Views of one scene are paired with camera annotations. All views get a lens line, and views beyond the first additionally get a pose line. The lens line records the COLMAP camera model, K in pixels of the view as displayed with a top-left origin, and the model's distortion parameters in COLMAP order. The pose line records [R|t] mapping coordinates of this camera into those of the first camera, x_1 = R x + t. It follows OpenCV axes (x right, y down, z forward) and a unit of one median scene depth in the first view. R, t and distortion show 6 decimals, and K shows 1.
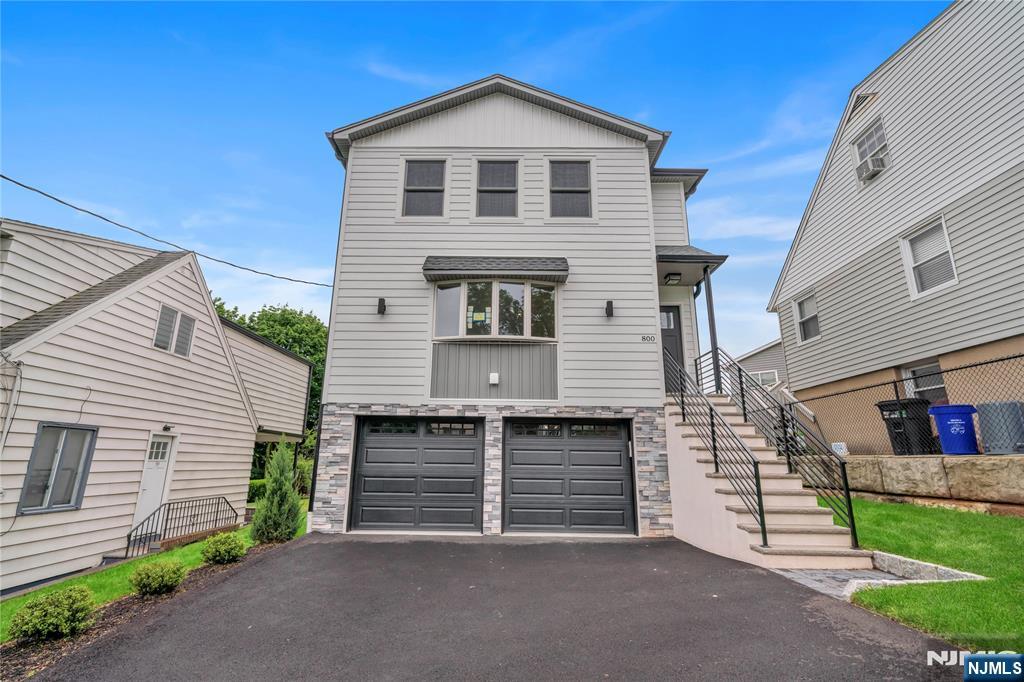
lens RADIAL K [[467.9, 0, 512.0], [0, 467.9, 341.0], [0, 0, 1]] dist [0.001927, 0.000120]
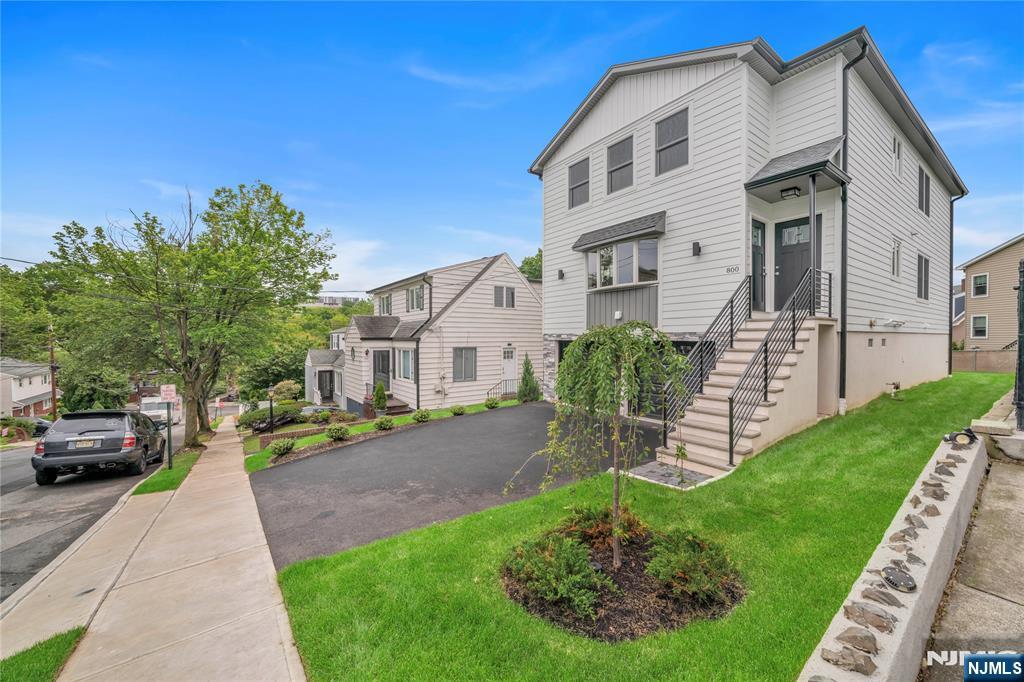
lens RADIAL K [[393.1, 0, 504.8], [0, 393.1, 339.8], [0, 0, 1]] dist [0.008192, 0.000285]
pose [[0.580233, -0.008355, -0.814408, 0.683363], [0.207784, 0.968377, 0.138104, -0.079223], [0.787499, -0.249353, 0.563620, 0.016006]]
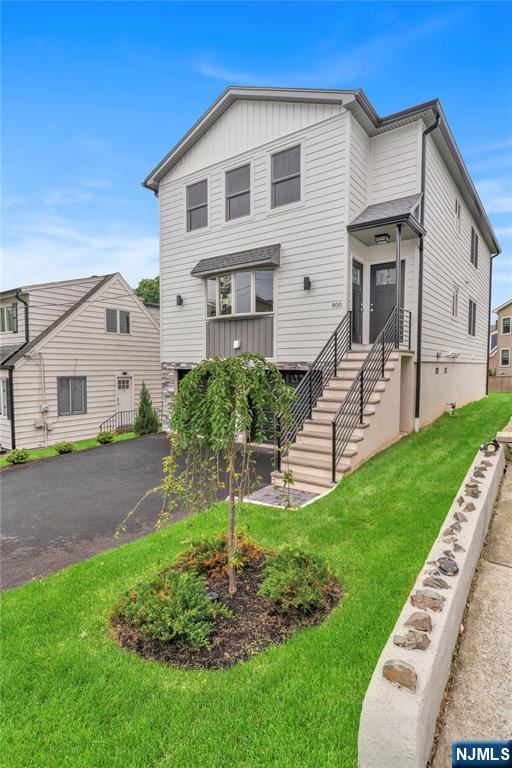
lens RADIAL K [[402.6, 0, 256.0], [0, 402.6, 384.0], [0, 0, 1]] dist [0.017090, -0.000103]
pose [[0.807667, 0.016562, -0.589407, 0.685969], [0.153937, 0.959016, 0.237889, -0.082533], [0.569190, -0.282867, 0.772016, 0.026619]]
